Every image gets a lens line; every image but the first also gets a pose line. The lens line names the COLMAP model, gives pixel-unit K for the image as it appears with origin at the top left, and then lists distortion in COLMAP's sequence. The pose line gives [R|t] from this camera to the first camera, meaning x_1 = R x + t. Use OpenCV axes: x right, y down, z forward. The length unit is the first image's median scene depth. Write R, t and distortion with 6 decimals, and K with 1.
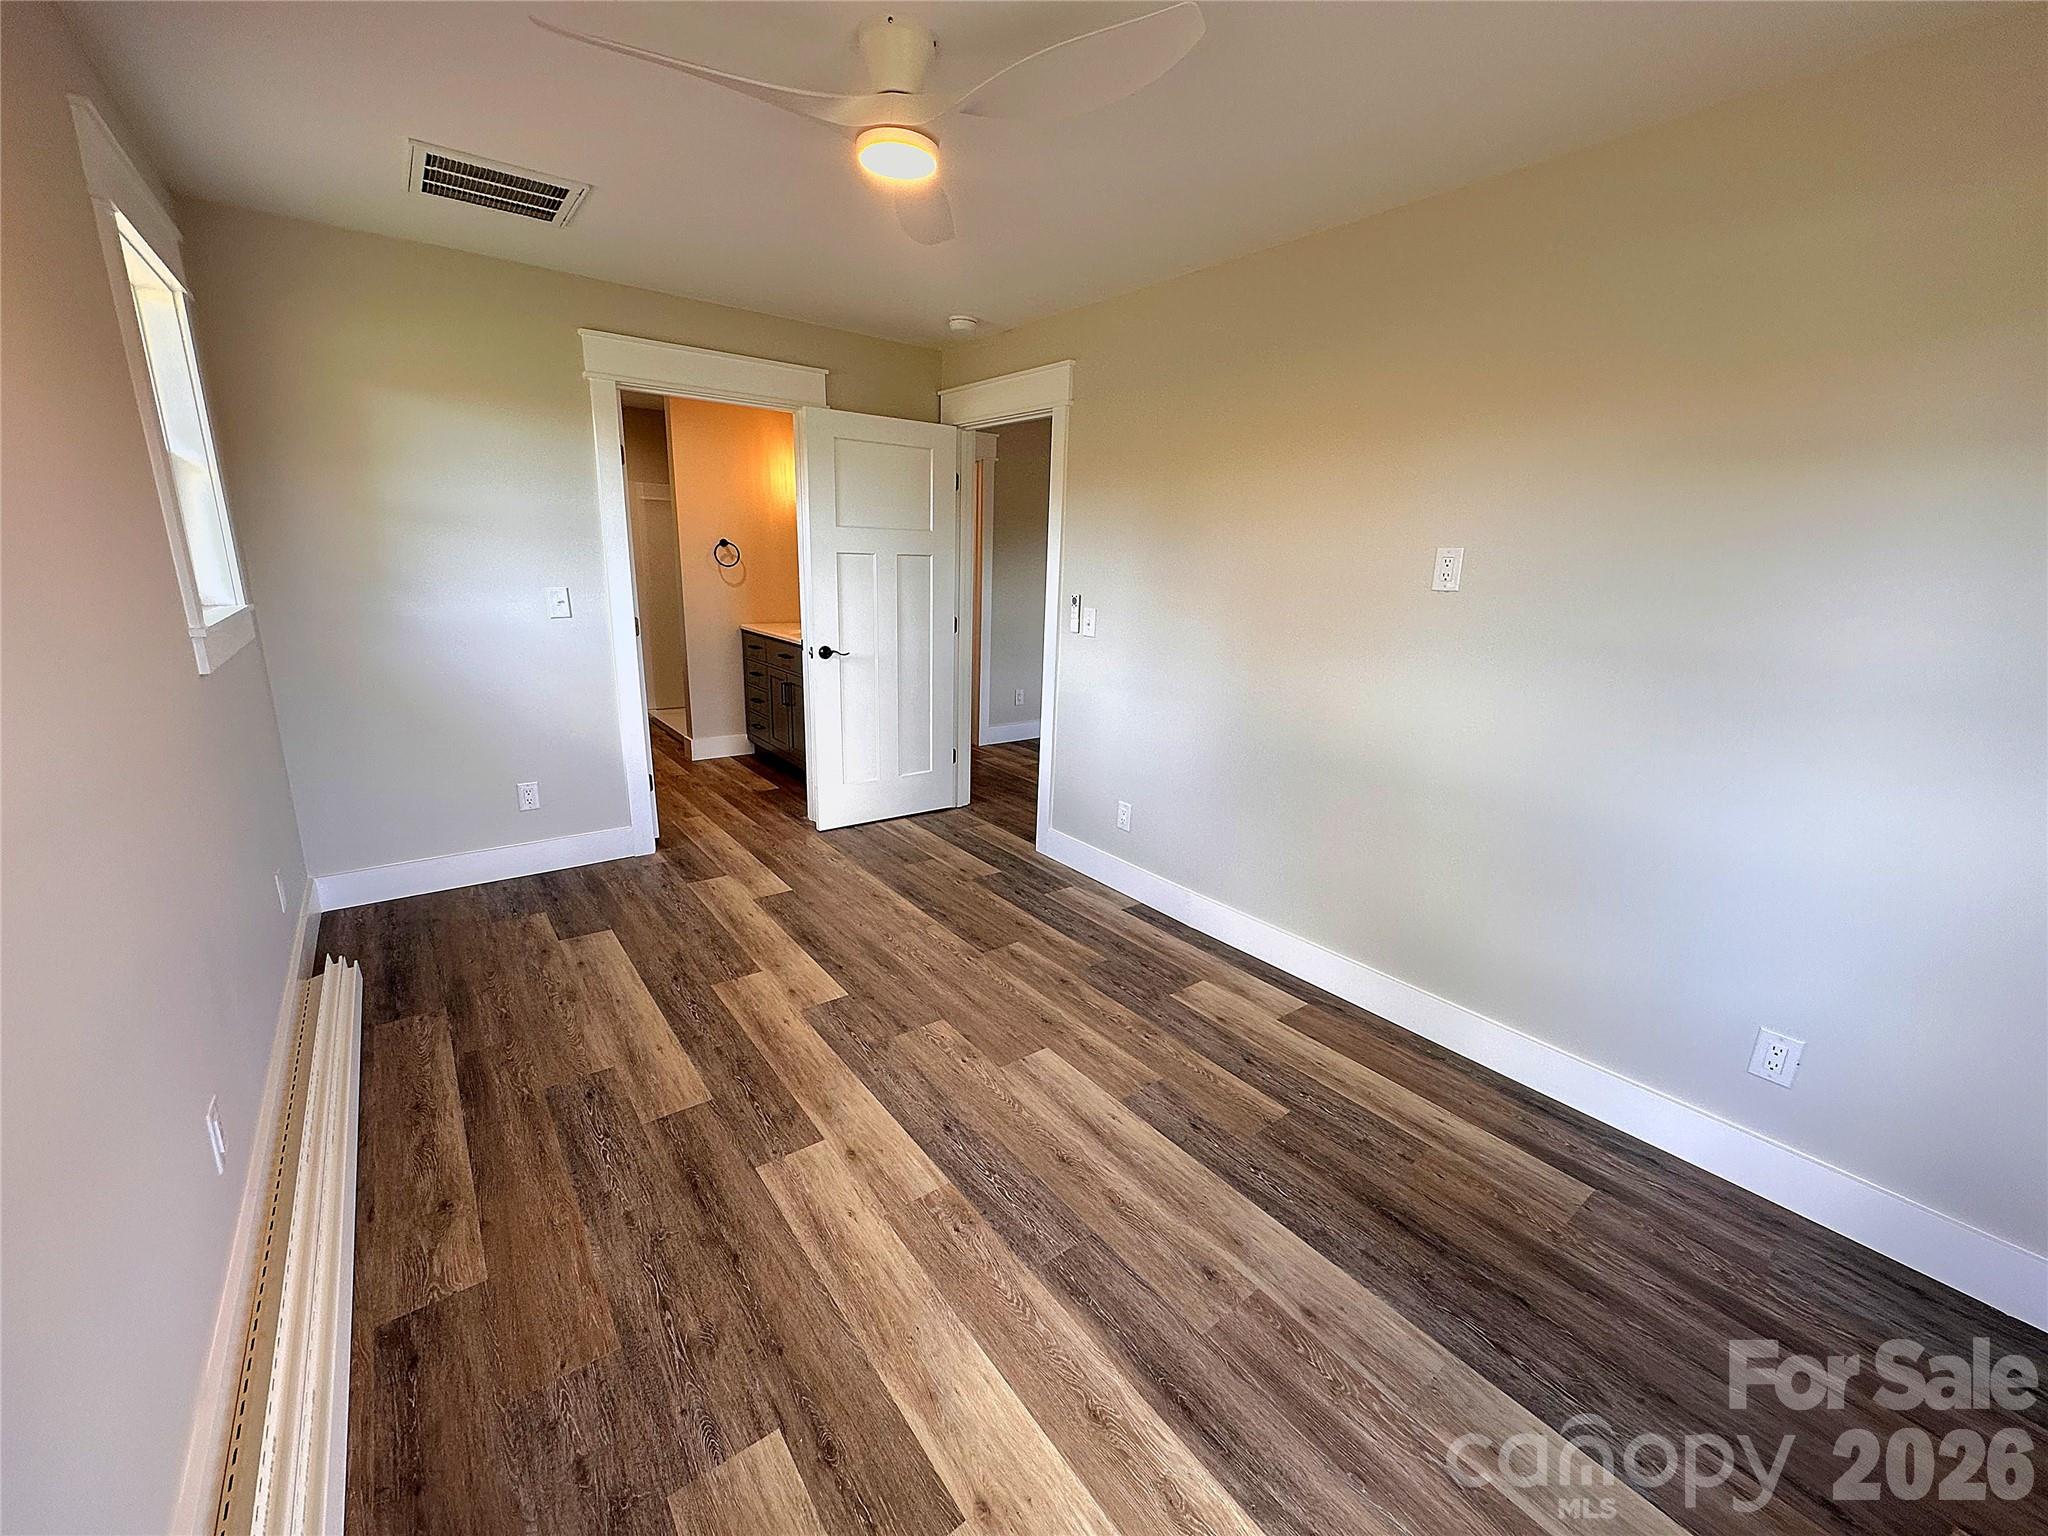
lens RADIAL K [[818.6, 0, 1026.3], [0, 818.6, 750.7], [0, 0, 1]] dist [-0.003105, 0.001513]
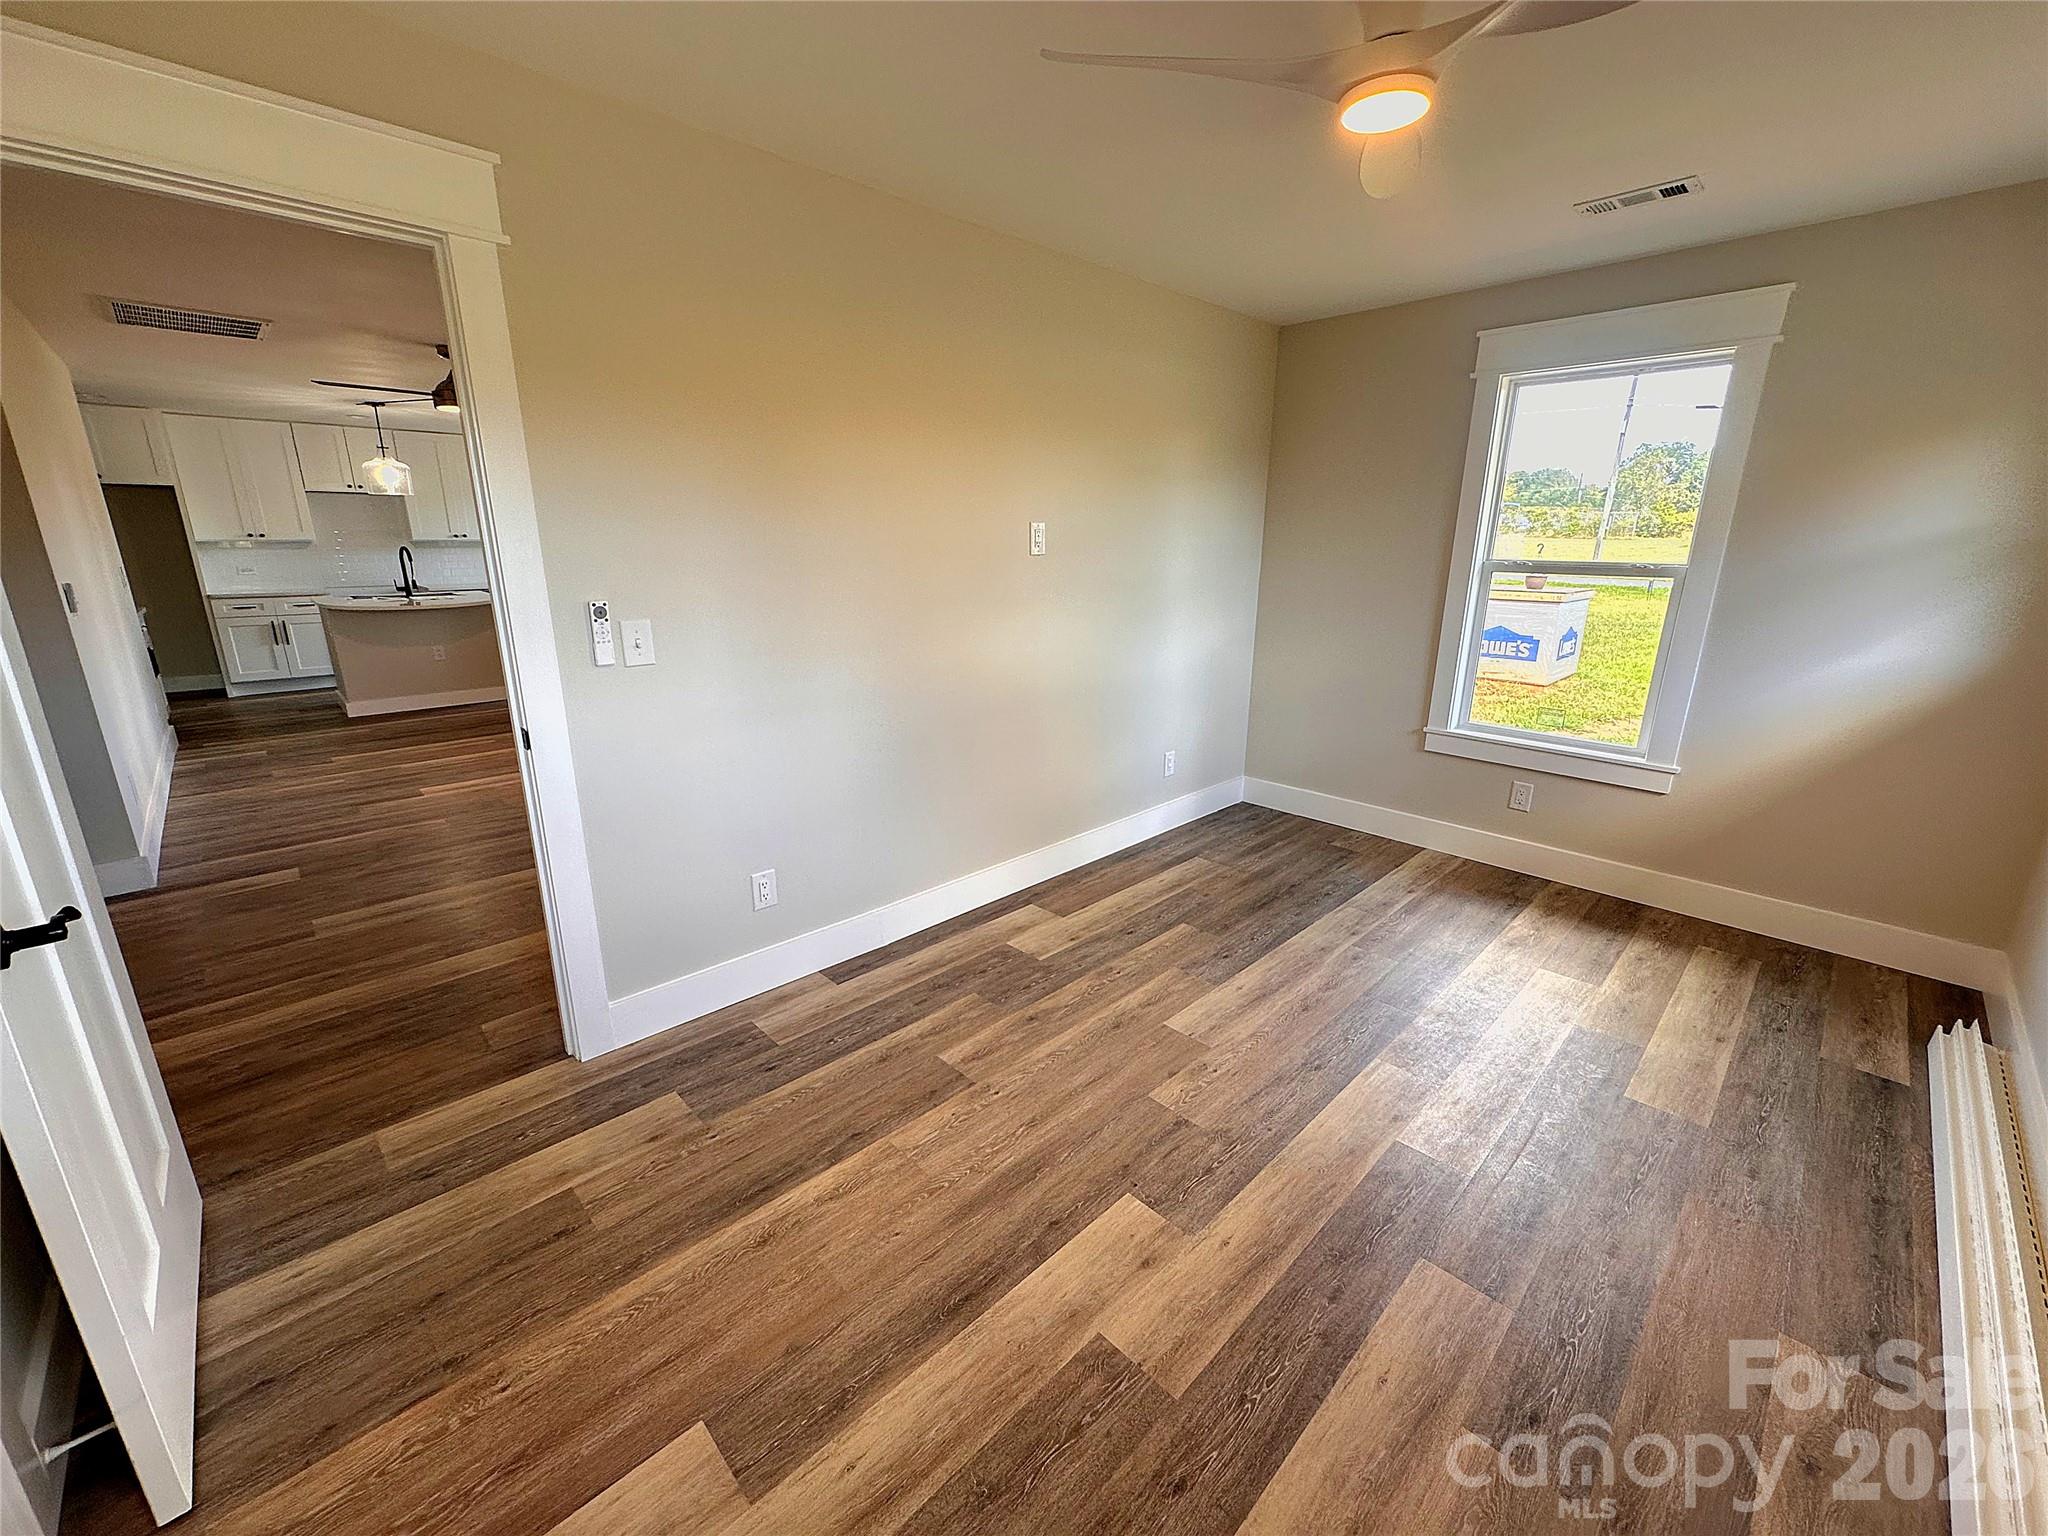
lens RADIAL K [[818.6, 0, 1018.9], [0, 818.6, 766.2], [0, 0, 1]] dist [-0.003105, 0.001513]
pose [[-0.111060, -0.298478, 0.947933, -0.917159], [0.222451, 0.922166, 0.316427, -0.329549], [-0.968598, 0.246011, -0.036019, 1.253139]]
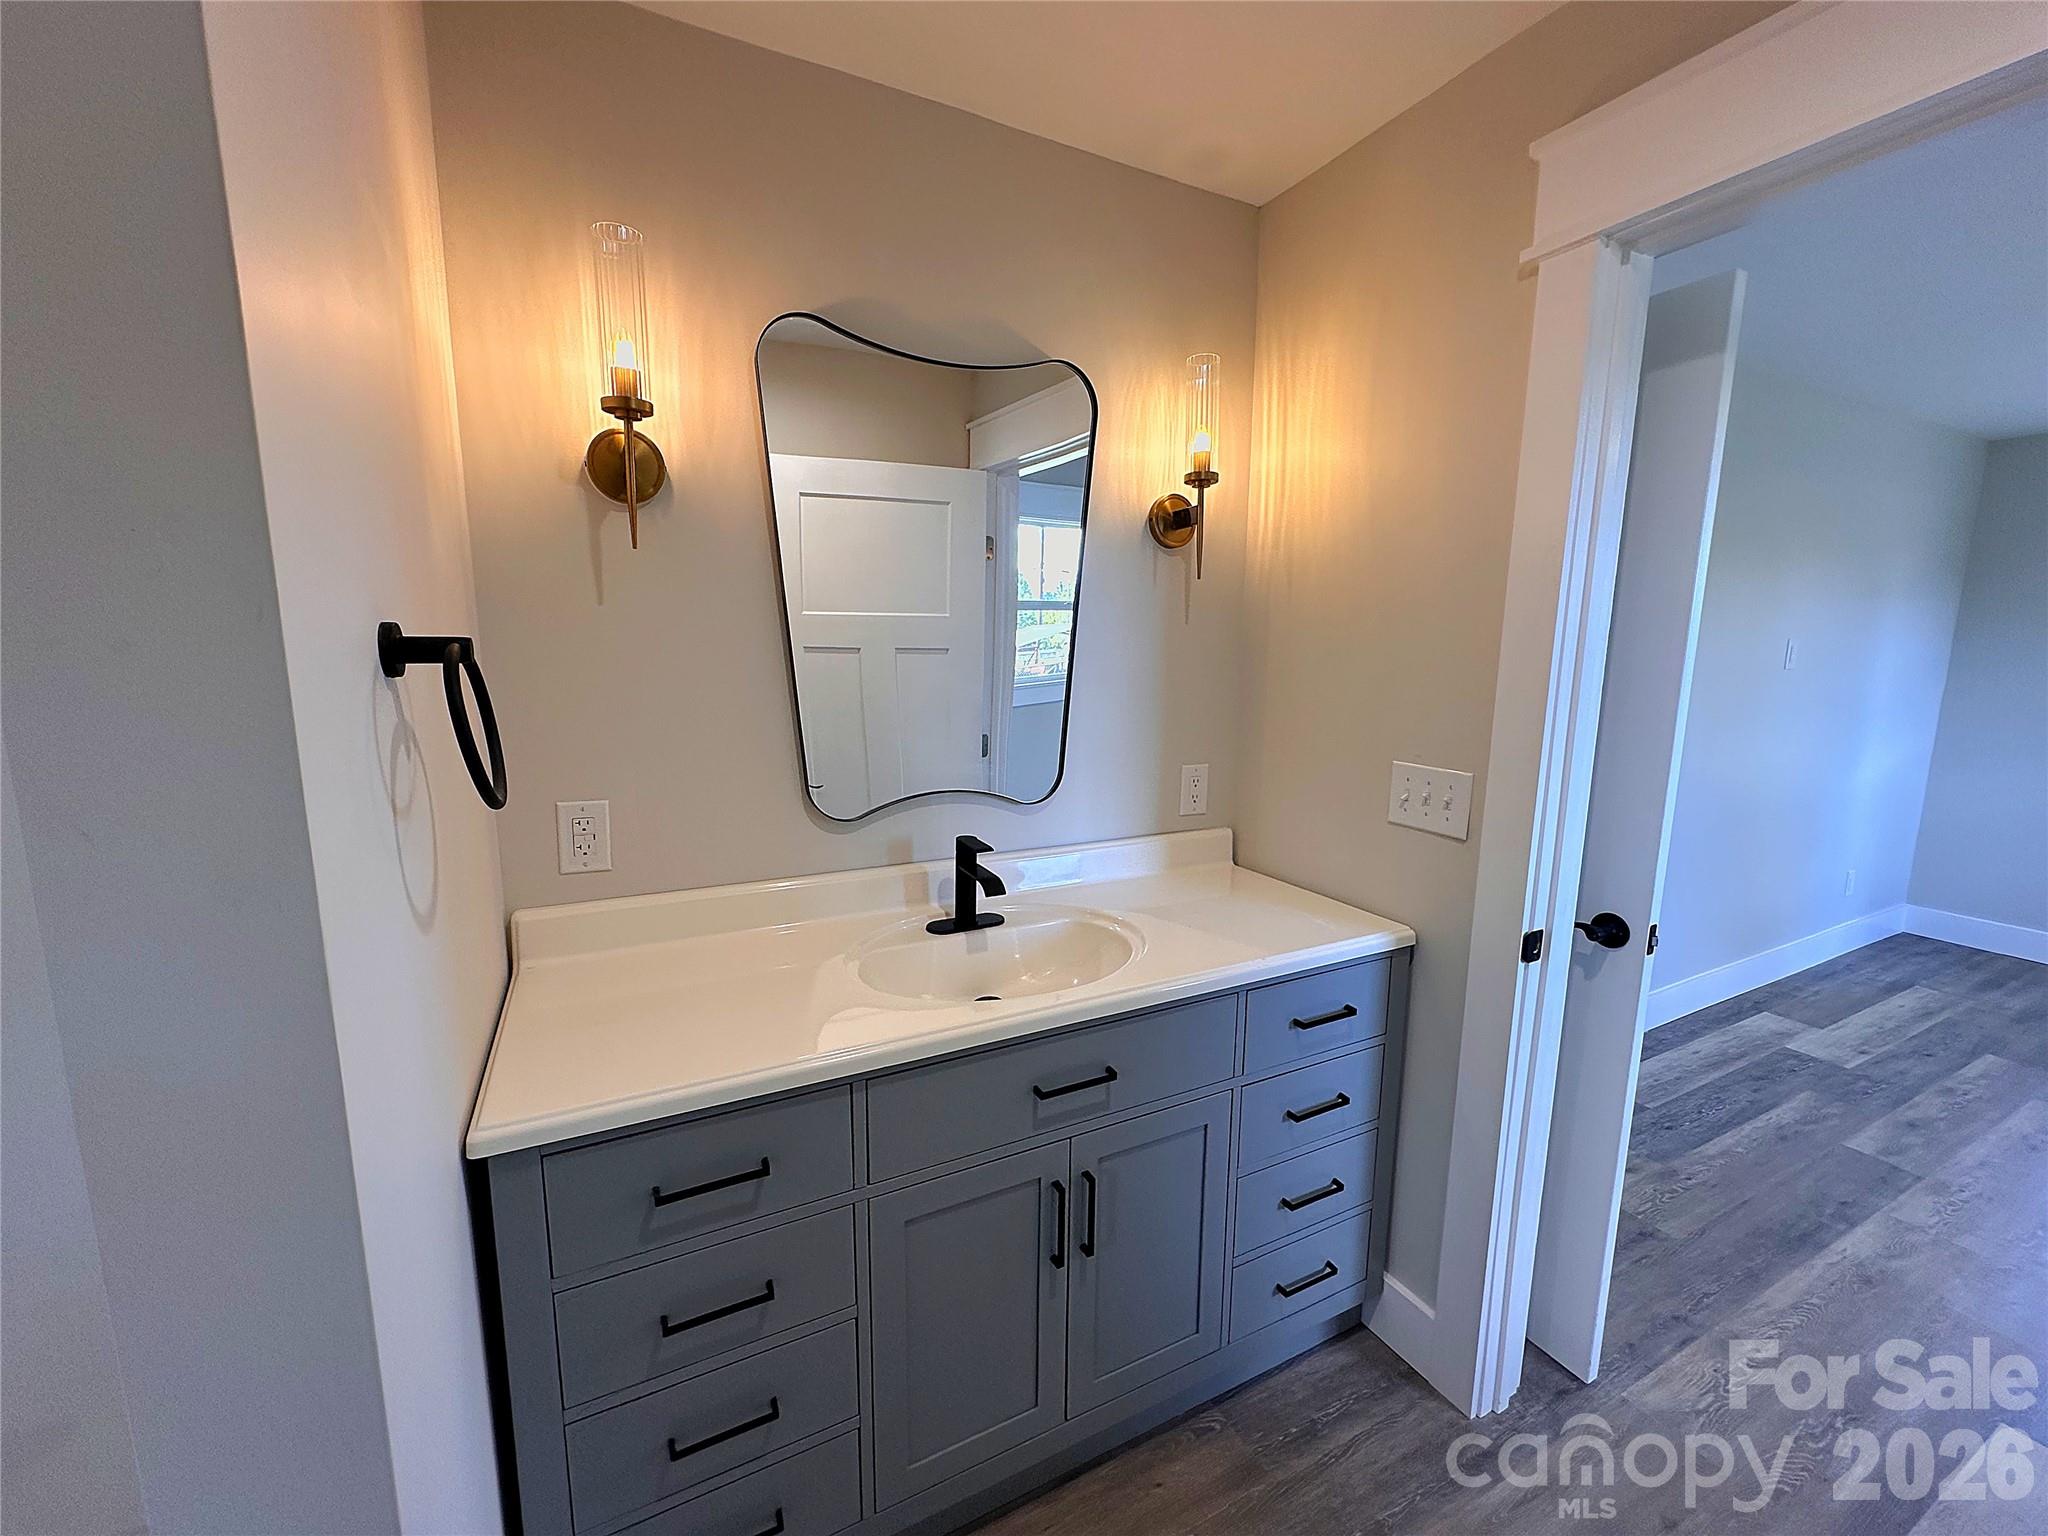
lens RADIAL K [[818.6, 0, 1018.6], [0, 818.6, 763.4], [0, 0, 1]] dist [-0.003105, 0.001513]
pose [[0.184192, -0.177980, 0.966642, -1.186588], [0.224909, 0.965007, 0.134823, -0.562327], [-0.956812, 0.192573, 0.217776, 2.131158]]
